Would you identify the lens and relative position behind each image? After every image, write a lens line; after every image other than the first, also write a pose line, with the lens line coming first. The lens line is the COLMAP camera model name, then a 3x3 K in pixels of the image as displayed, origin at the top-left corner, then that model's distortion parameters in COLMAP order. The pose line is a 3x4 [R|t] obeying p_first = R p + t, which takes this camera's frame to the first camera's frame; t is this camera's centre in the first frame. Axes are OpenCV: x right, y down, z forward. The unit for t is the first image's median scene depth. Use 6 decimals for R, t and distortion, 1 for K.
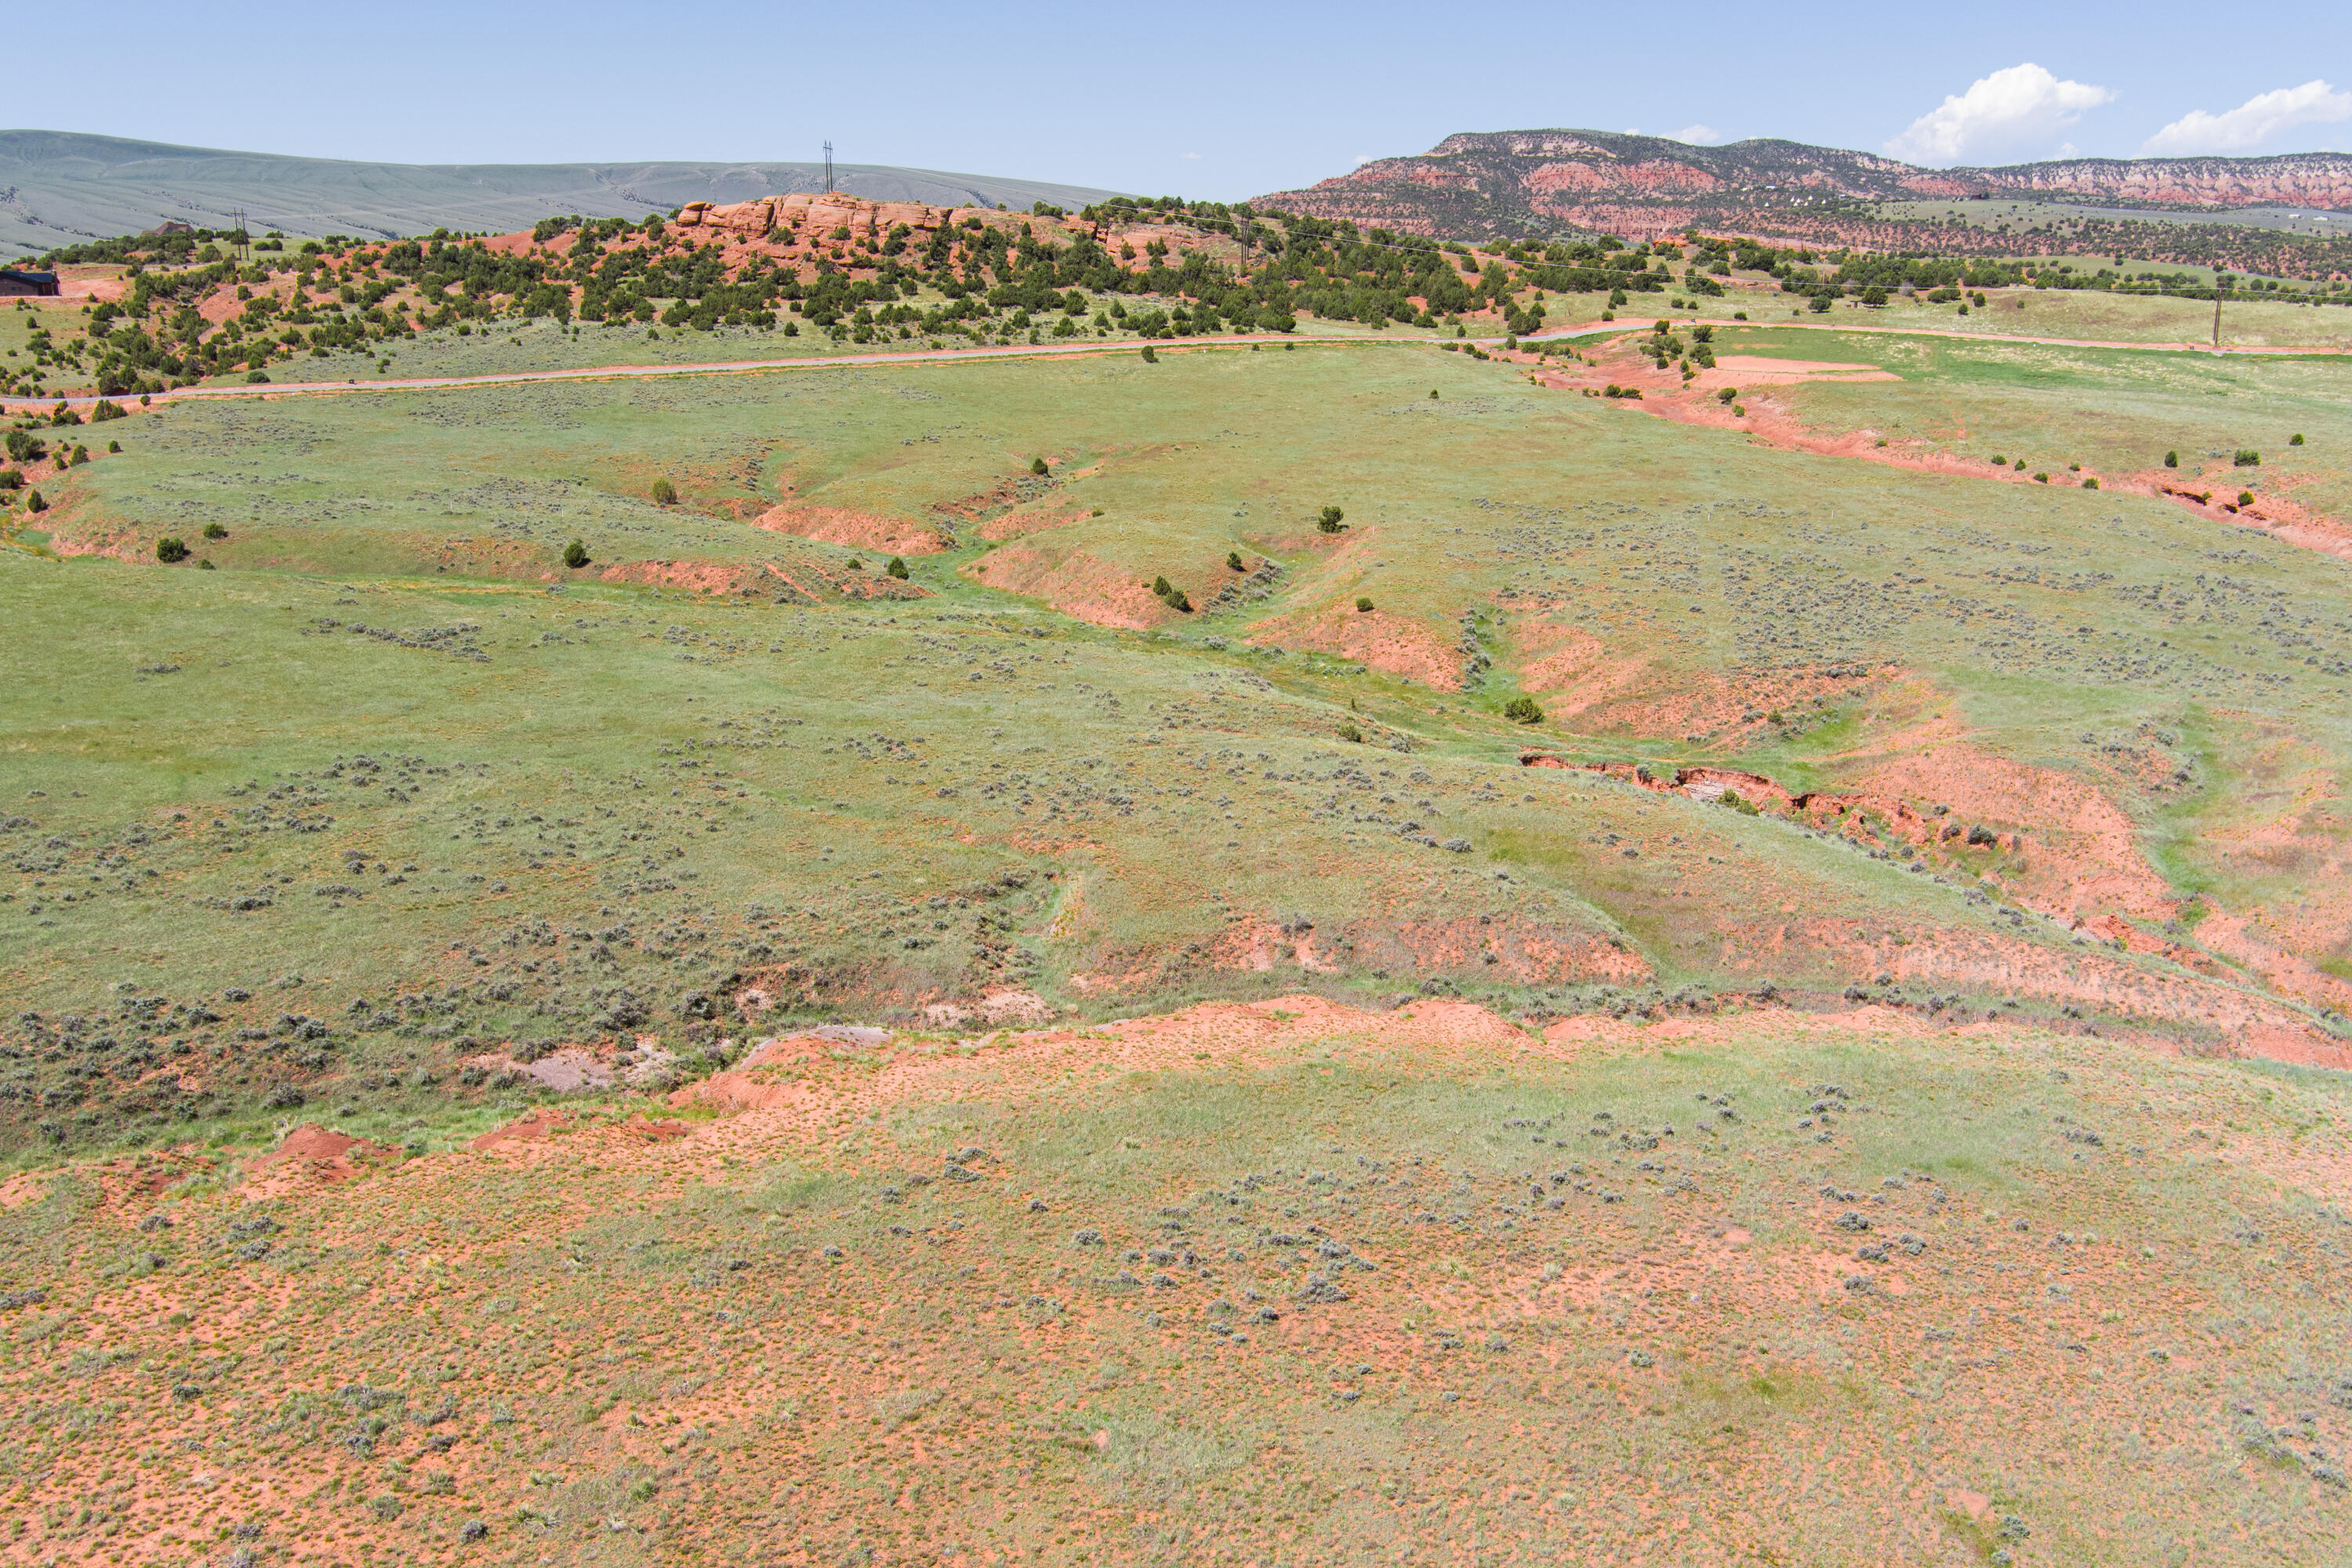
lens RADIAL K [[1915.2, 0, 1176.9], [0, 1915.2, 785.4], [0, 0, 1]] dist [-0.082034, 0.042669]
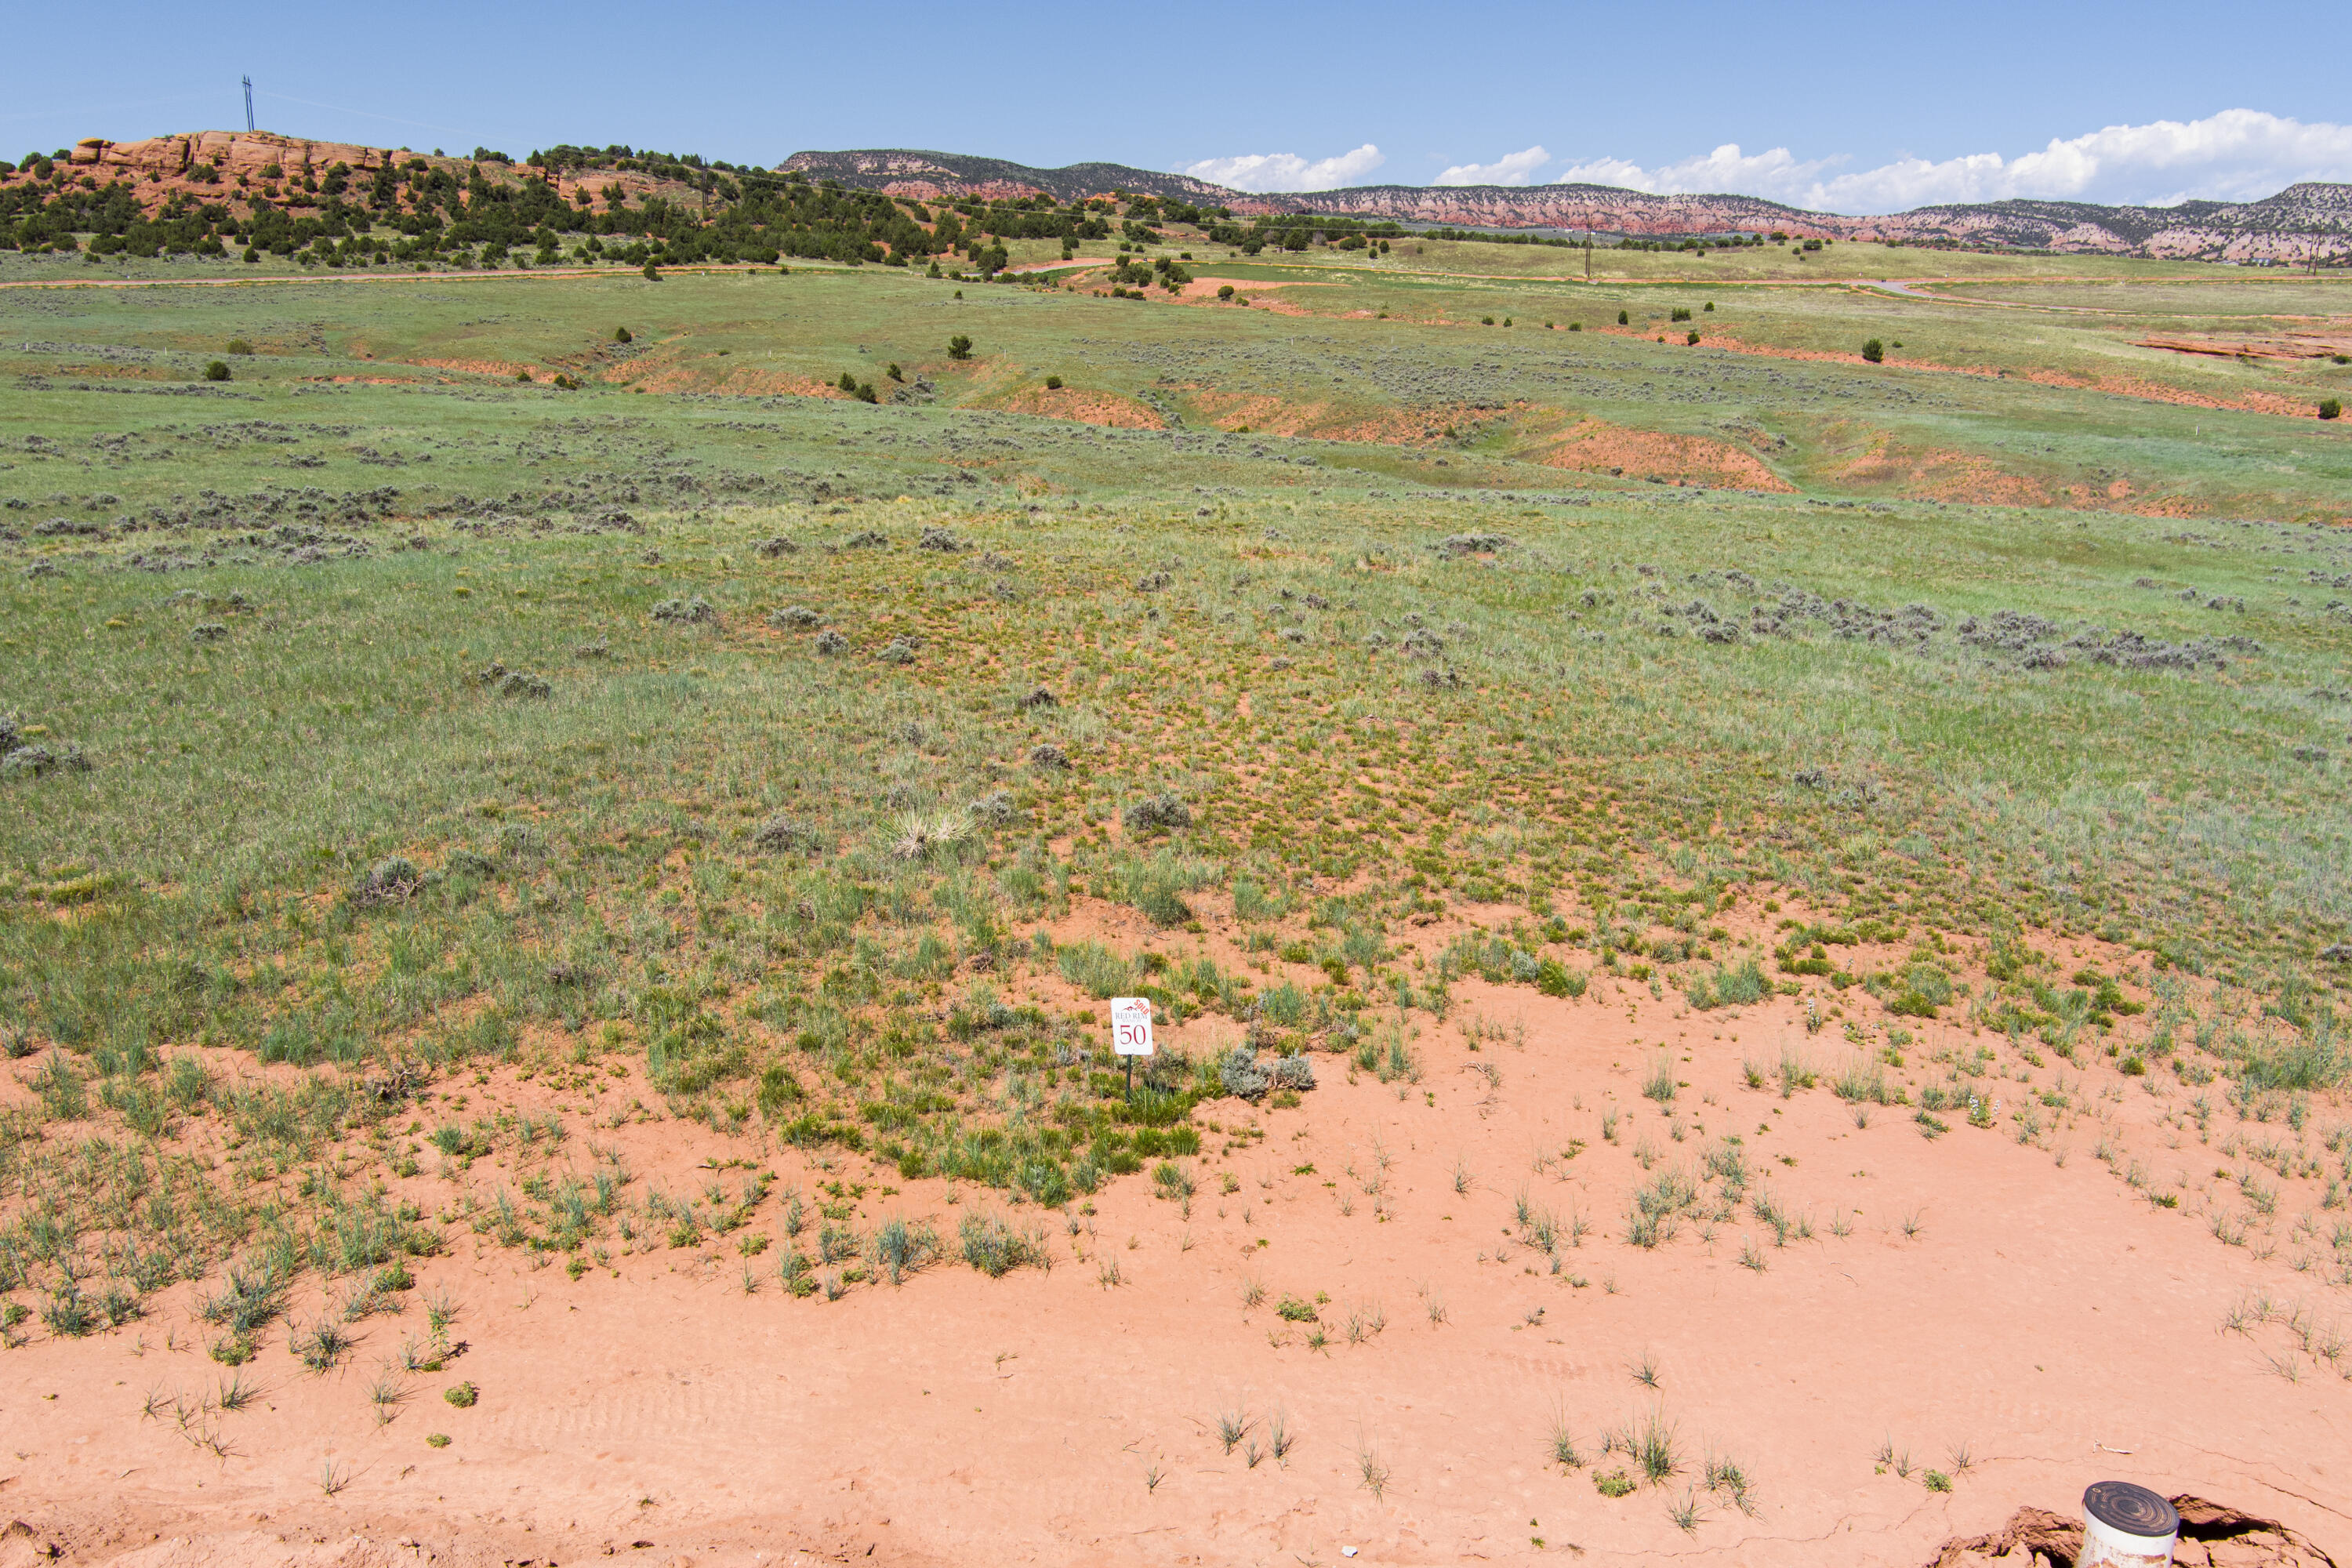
lens RADIAL K [[1915.2, 0, 1179.7], [0, 1915.2, 785.3], [0, 0, 1]] dist [-0.082034, 0.042669]
pose [[0.943797, -0.073591, 0.322230, -0.076767], [0.078373, 0.996922, -0.001873, 0.054223], [-0.321100, 0.027022, 0.946660, -0.021218]]
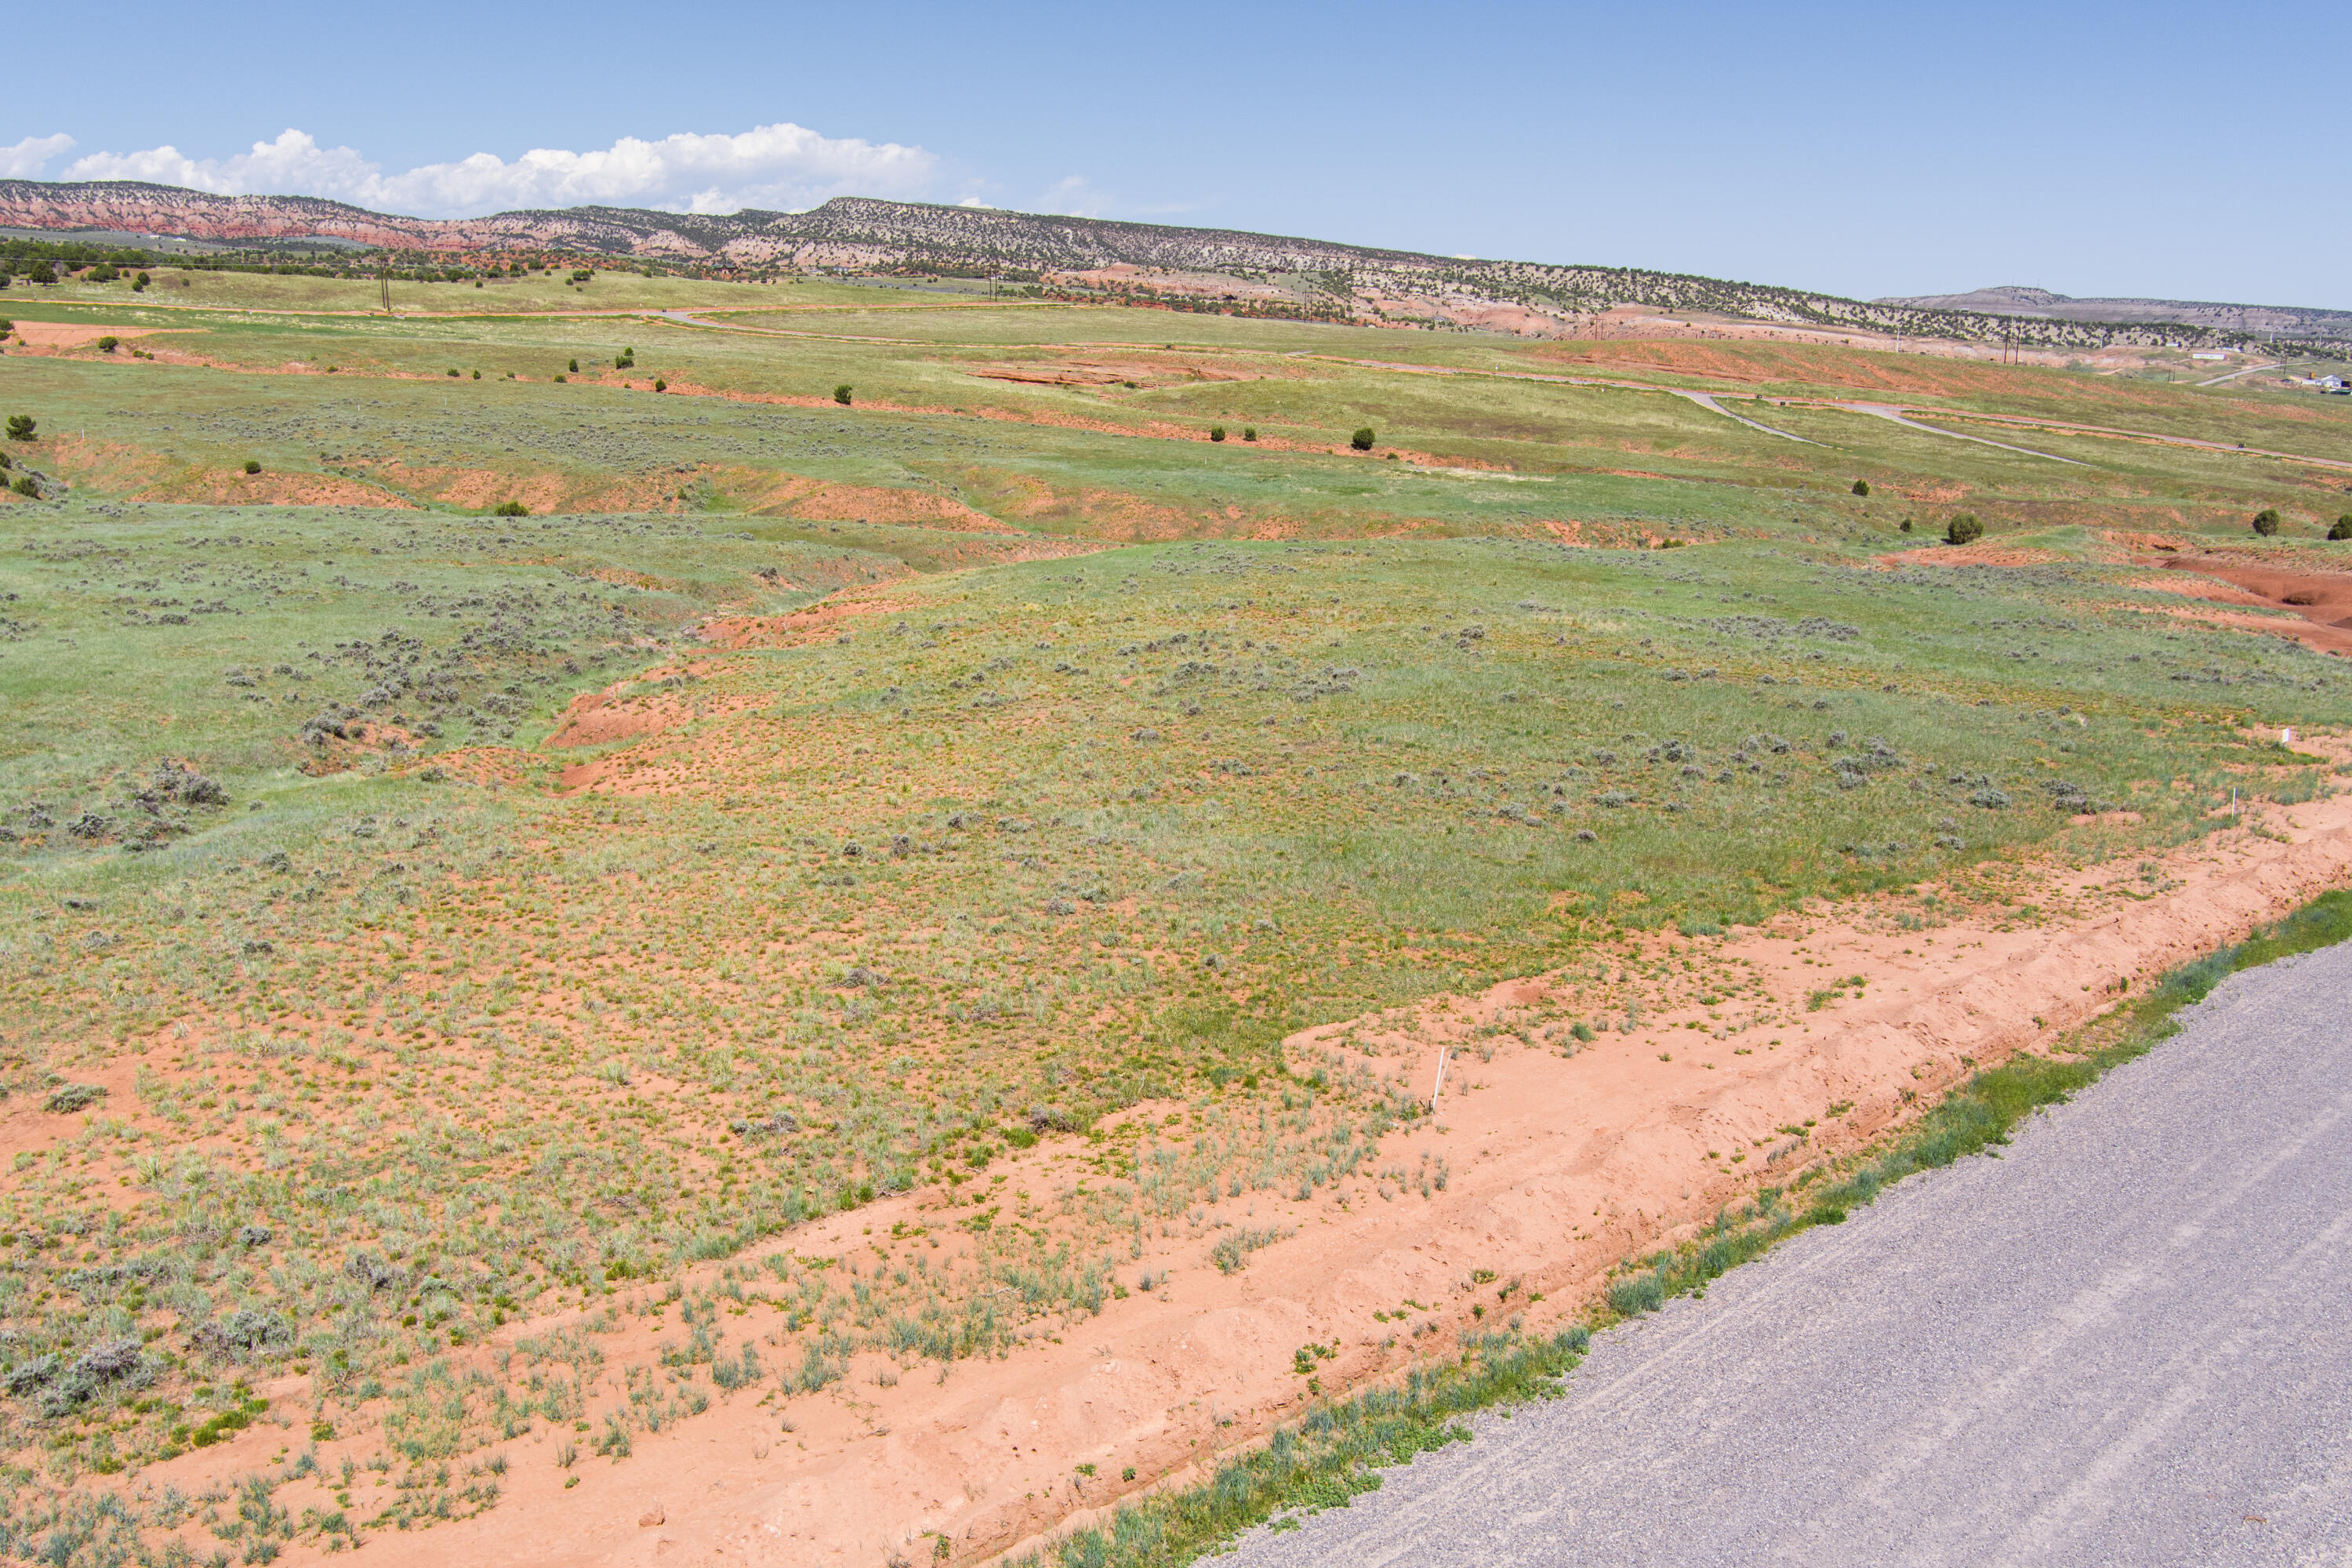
lens RADIAL K [[1915.2, 0, 1181.9], [0, 1915.2, 784.1], [0, 0, 1]] dist [-0.082034, 0.042669]
pose [[0.502306, -0.196432, 0.842083, -0.216632], [0.210305, 0.972366, 0.101375, 0.031890], [-0.838726, 0.126173, 0.529735, 0.002126]]
